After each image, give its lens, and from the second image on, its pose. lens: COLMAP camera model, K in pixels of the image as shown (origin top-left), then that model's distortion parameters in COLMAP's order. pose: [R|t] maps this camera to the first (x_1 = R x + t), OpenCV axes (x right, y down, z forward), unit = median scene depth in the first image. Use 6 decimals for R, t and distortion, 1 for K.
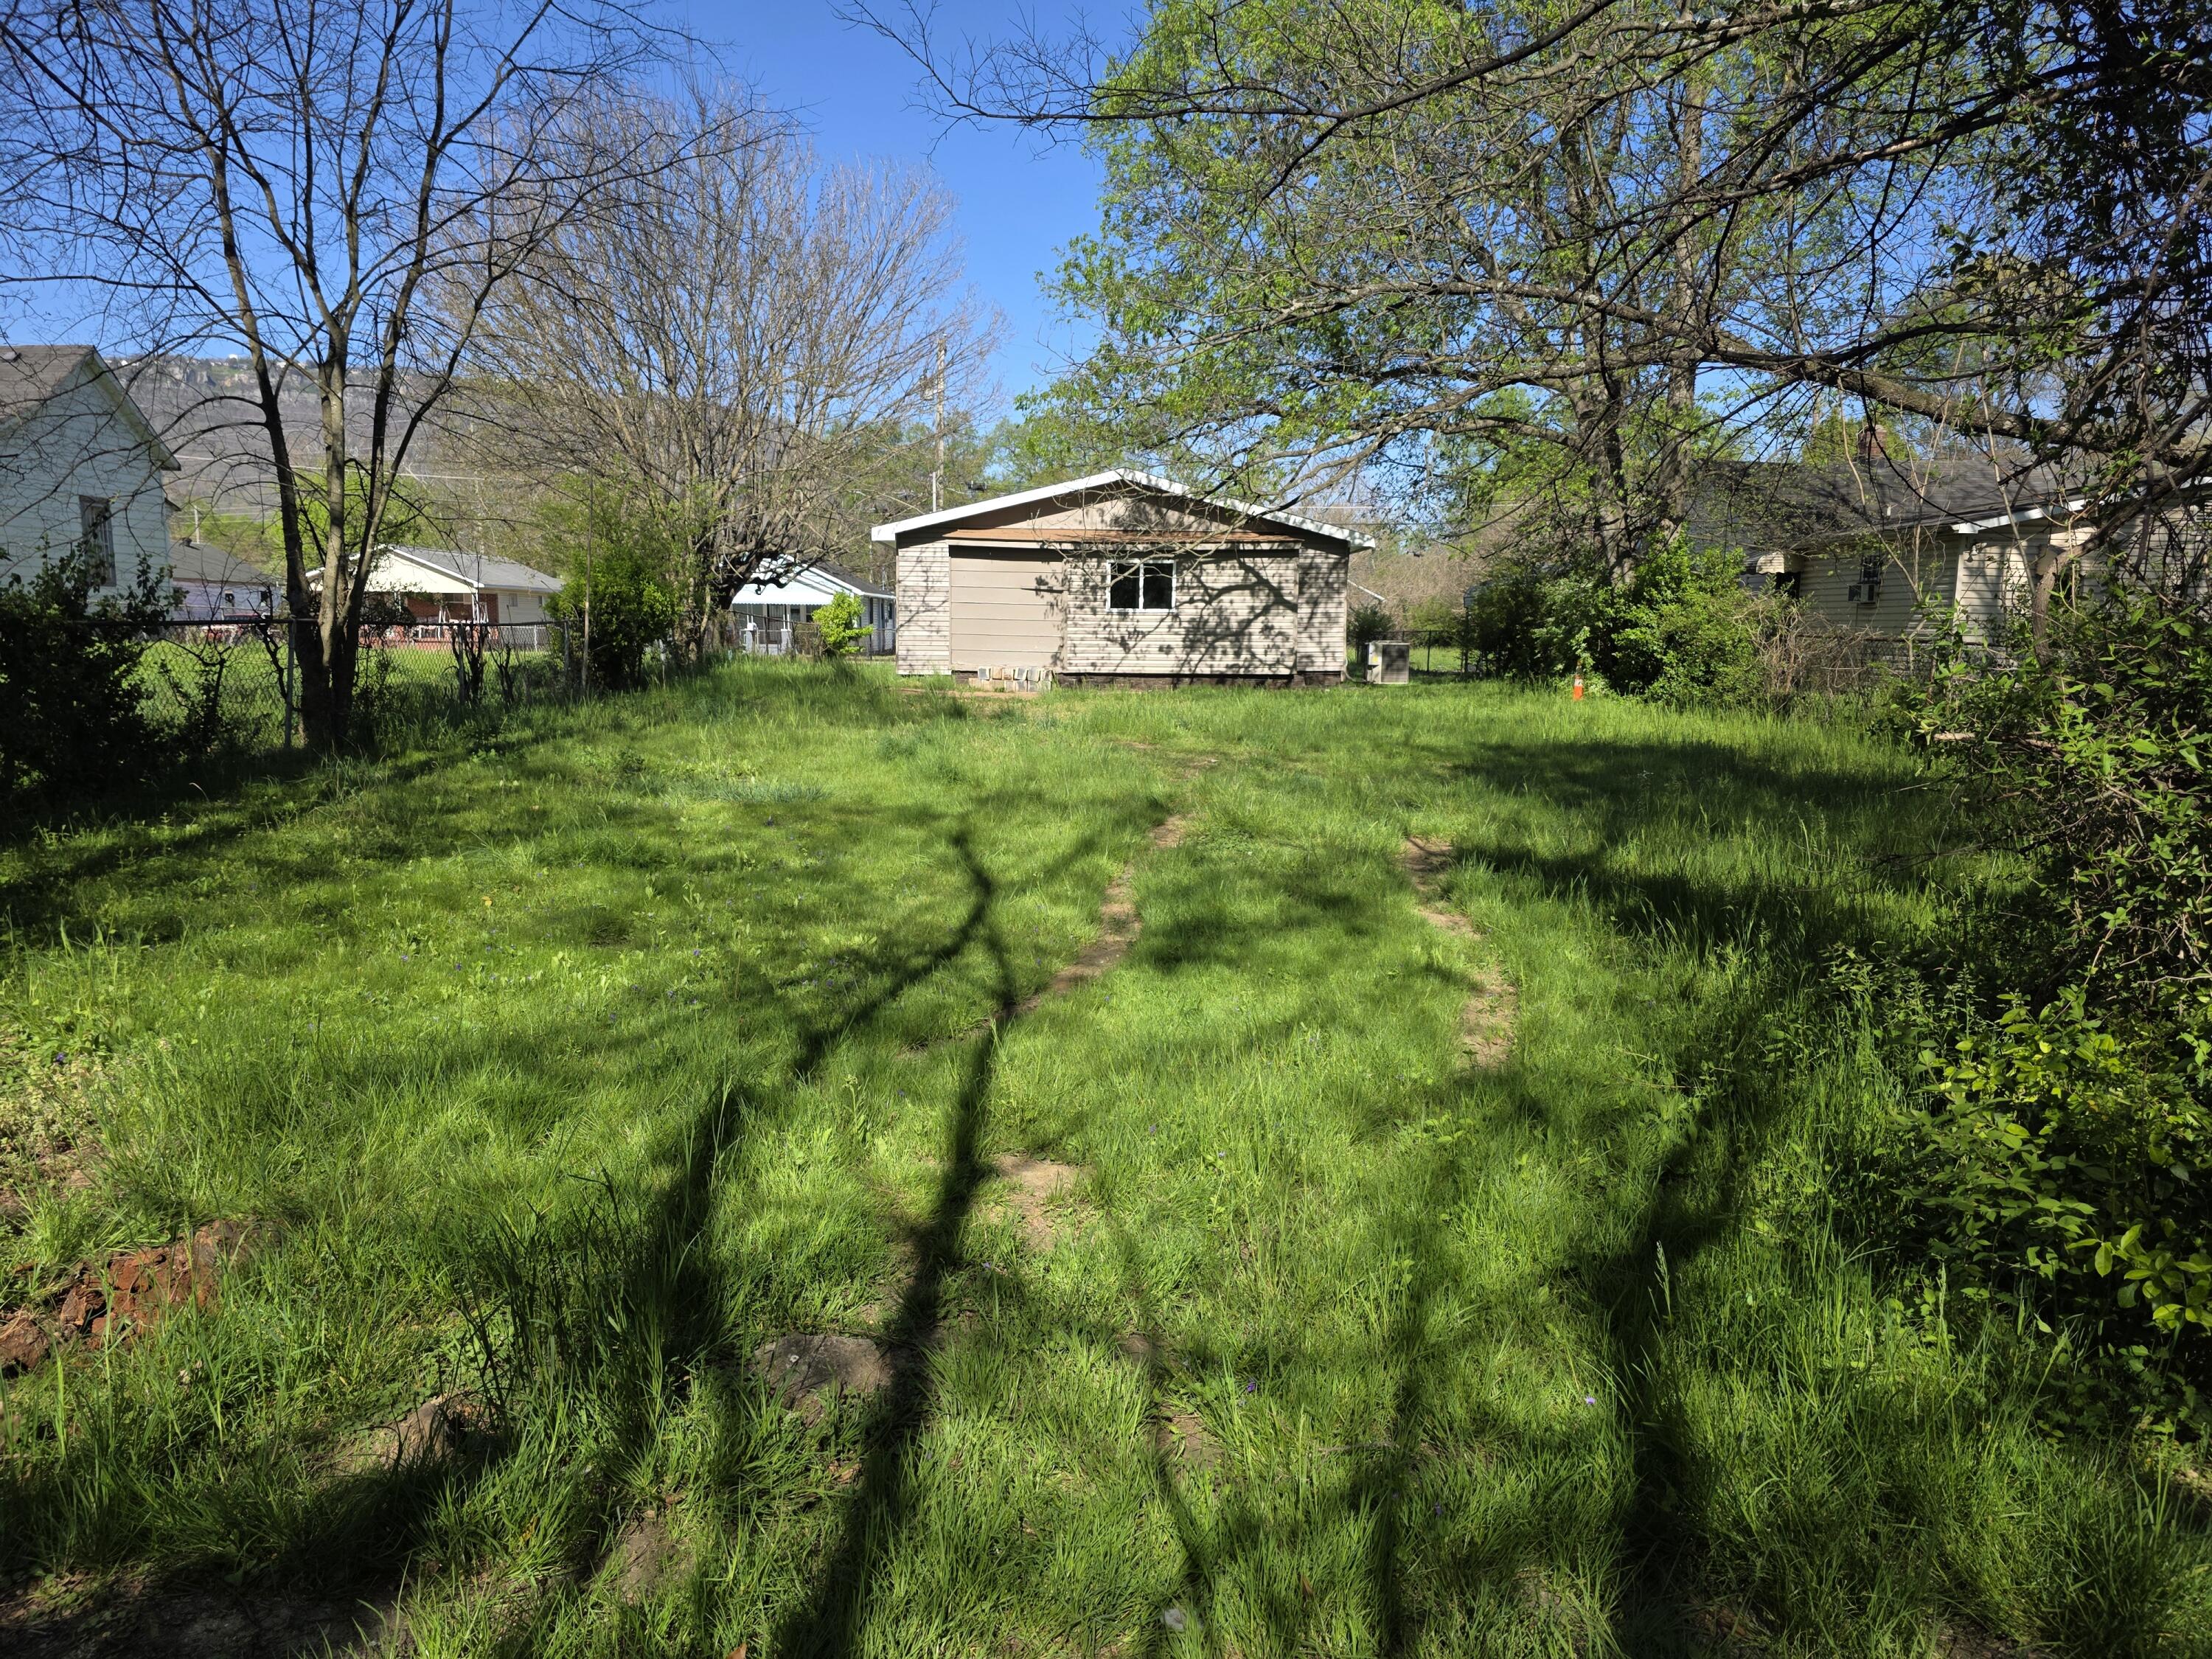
lens RADIAL K [[1501.3, 0, 1095.1], [0, 1501.3, 823.2], [0, 0, 1]] dist [0.054745, -0.051745]
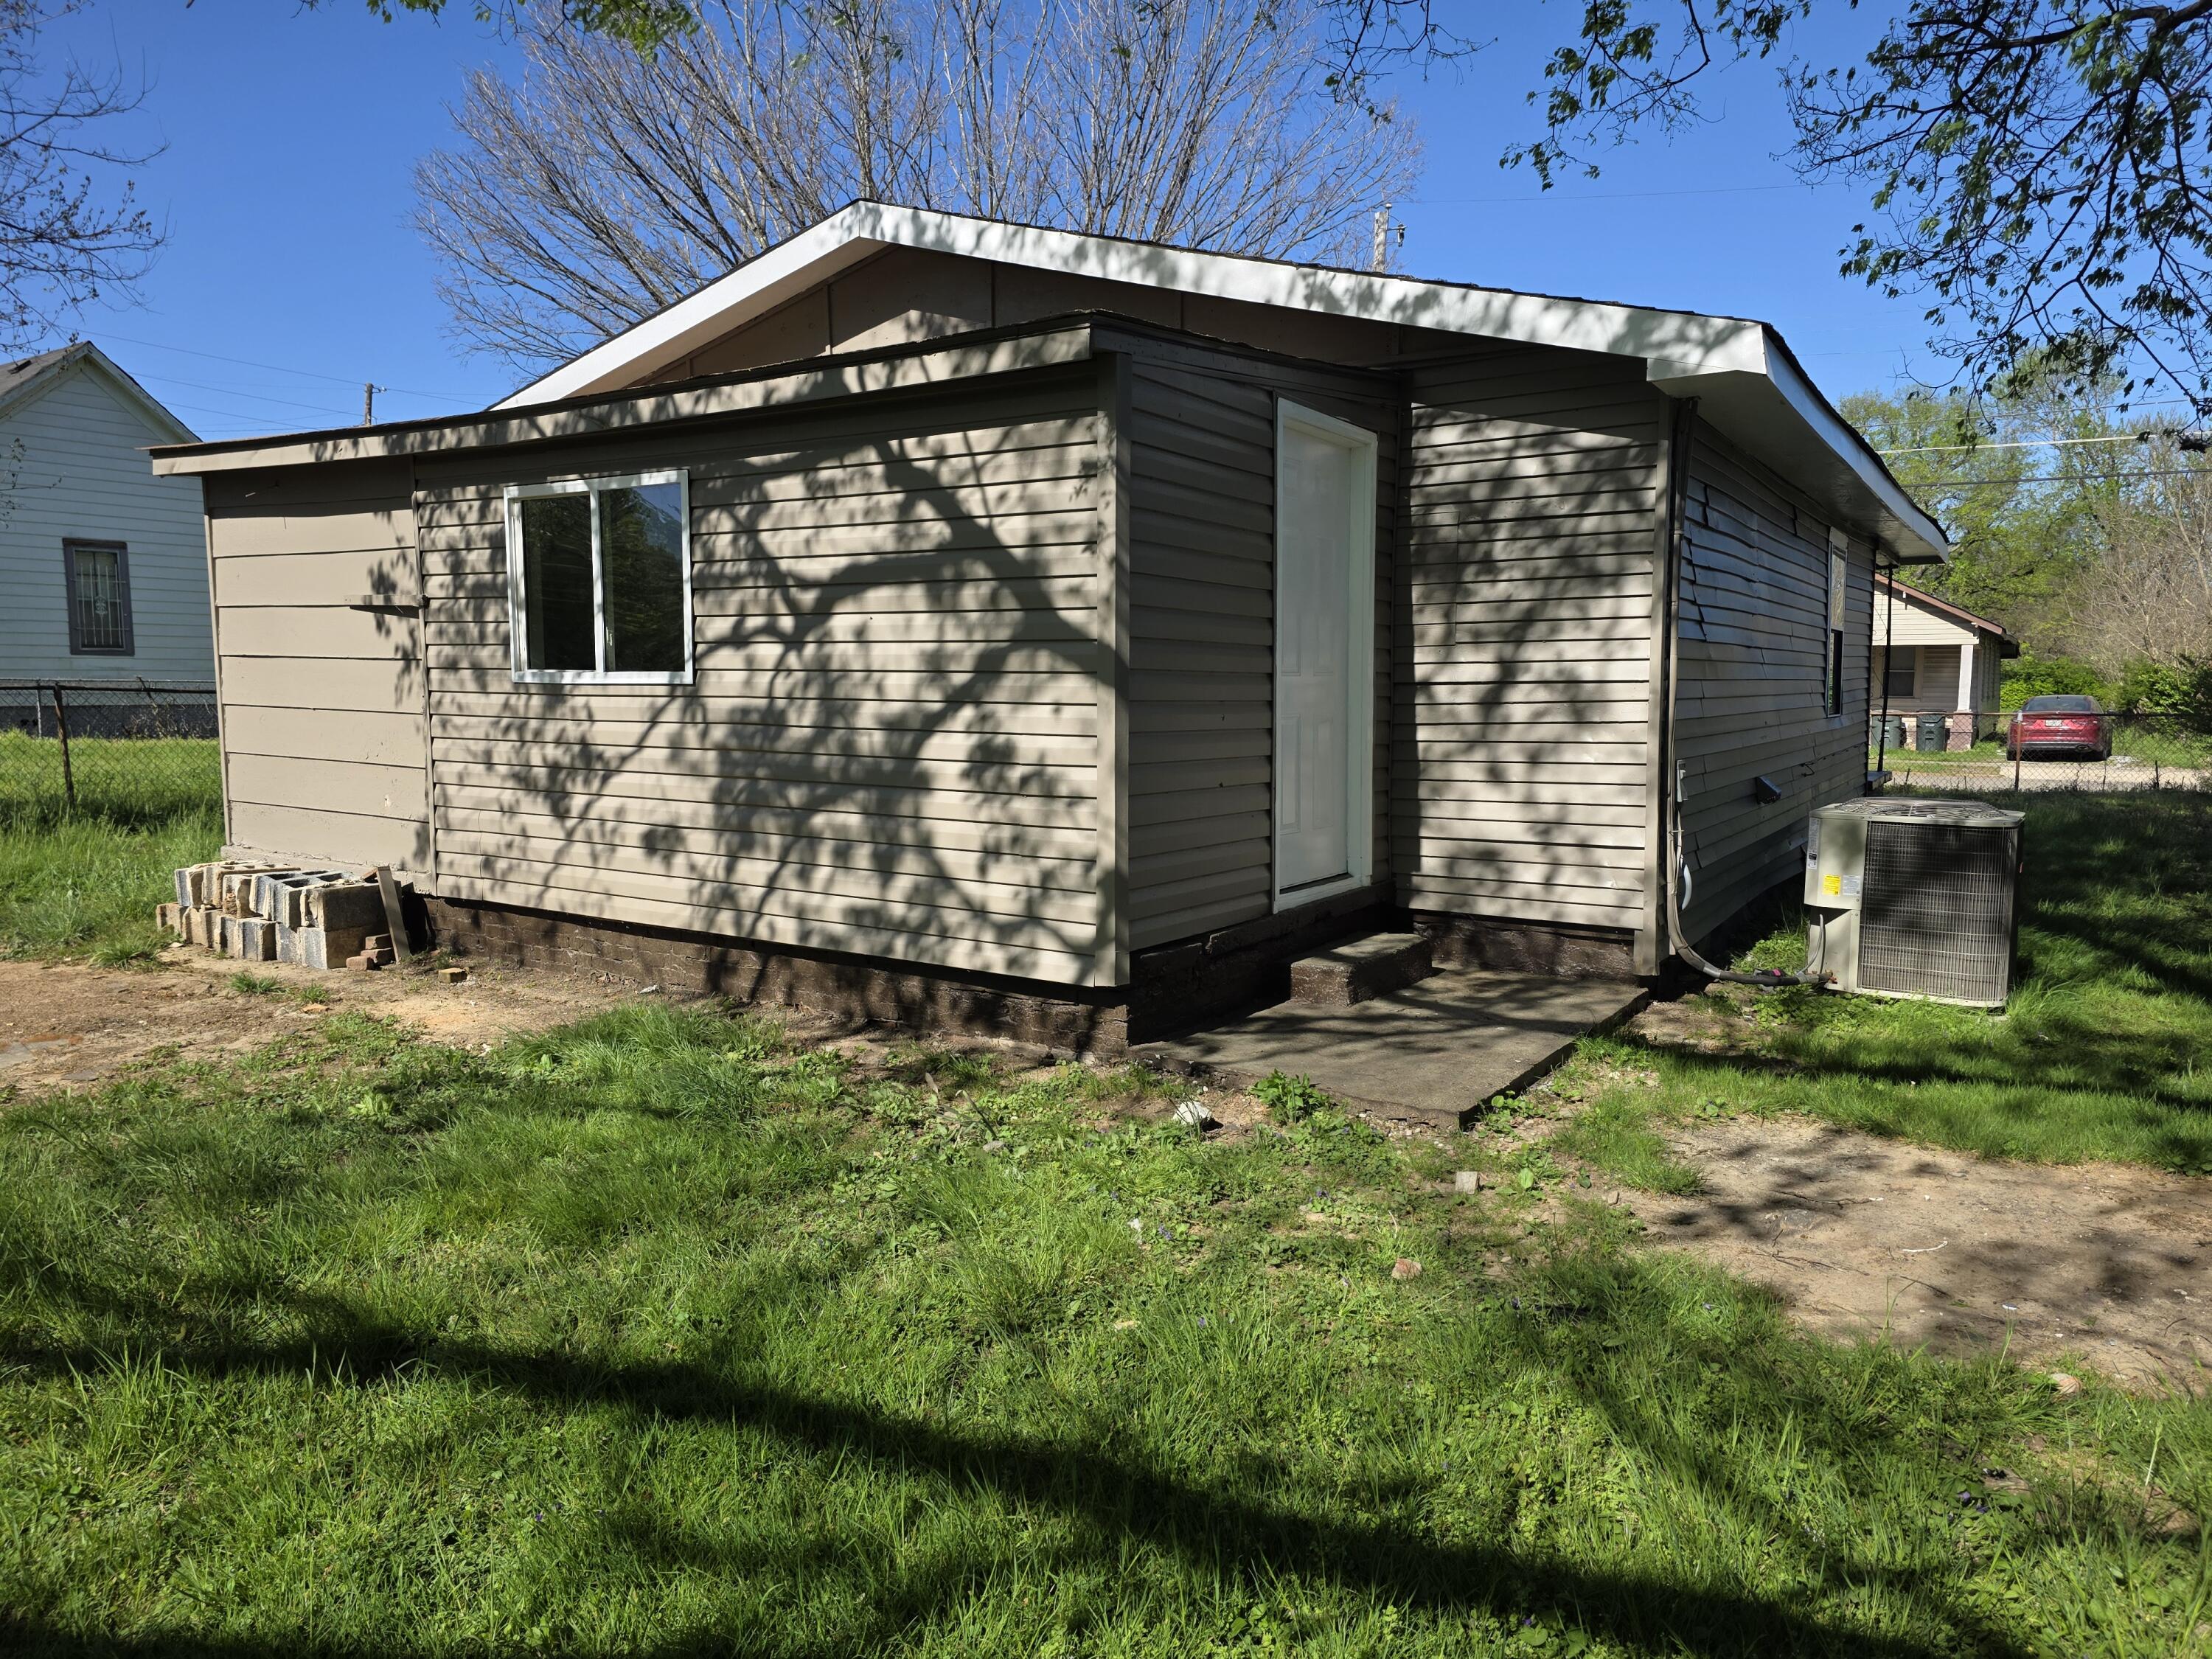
lens RADIAL K [[1501.3, 0, 1095.1], [0, 1501.3, 823.2], [0, 0, 1]] dist [0.054745, -0.051745]
pose [[0.839071, 0.044535, -0.542196, 0.242792], [-0.070304, 0.997163, -0.026892, -0.115316], [0.539461, 0.060683, 0.839821, 0.828876]]
